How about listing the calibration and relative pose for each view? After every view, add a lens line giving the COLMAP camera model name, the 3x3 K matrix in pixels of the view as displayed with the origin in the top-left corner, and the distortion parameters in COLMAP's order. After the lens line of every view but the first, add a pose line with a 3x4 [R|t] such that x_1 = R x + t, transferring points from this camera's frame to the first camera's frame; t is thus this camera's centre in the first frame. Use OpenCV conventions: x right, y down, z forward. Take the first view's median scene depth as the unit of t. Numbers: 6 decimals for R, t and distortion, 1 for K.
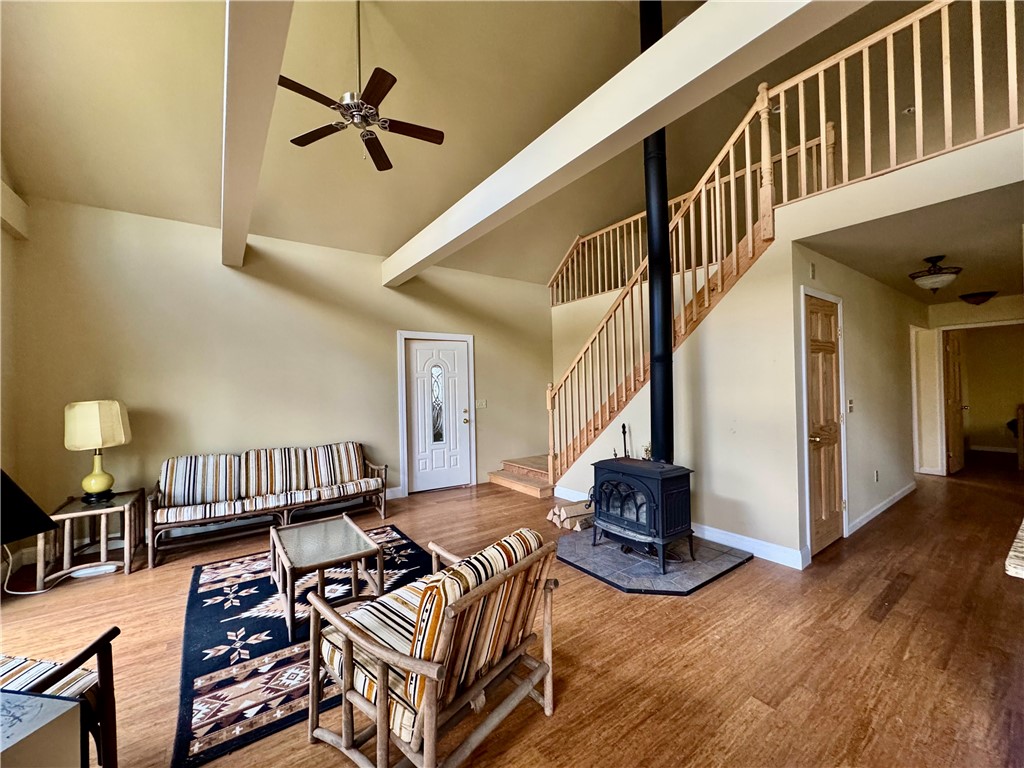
lens RADIAL K [[407.8, 0, 509.2], [0, 407.8, 389.8], [0, 0, 1]] dist [0.002179, 0.000321]
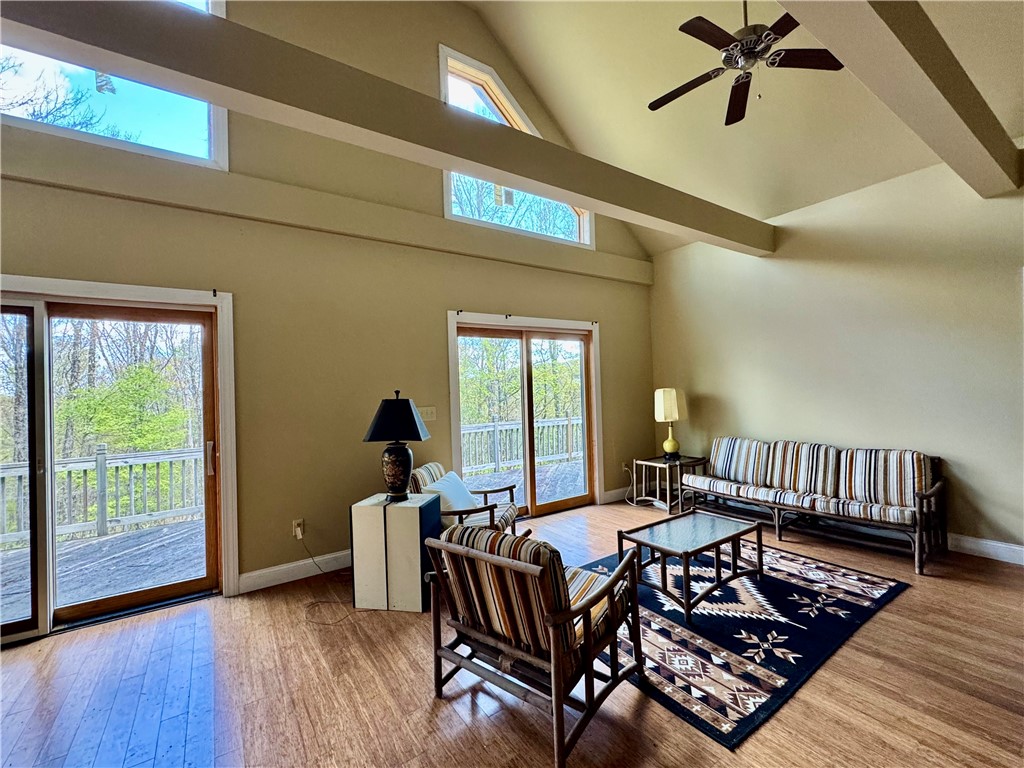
lens RADIAL K [[443.7, 0, 512.3], [0, 443.7, 383.5], [0, 0, 1]] dist [-0.000771, -0.000163]
pose [[-0.027240, 0.002459, -0.999626, 0.482008], [0.026026, 0.999660, 0.001750, -0.004835], [0.999290, -0.025969, -0.027295, 0.447844]]
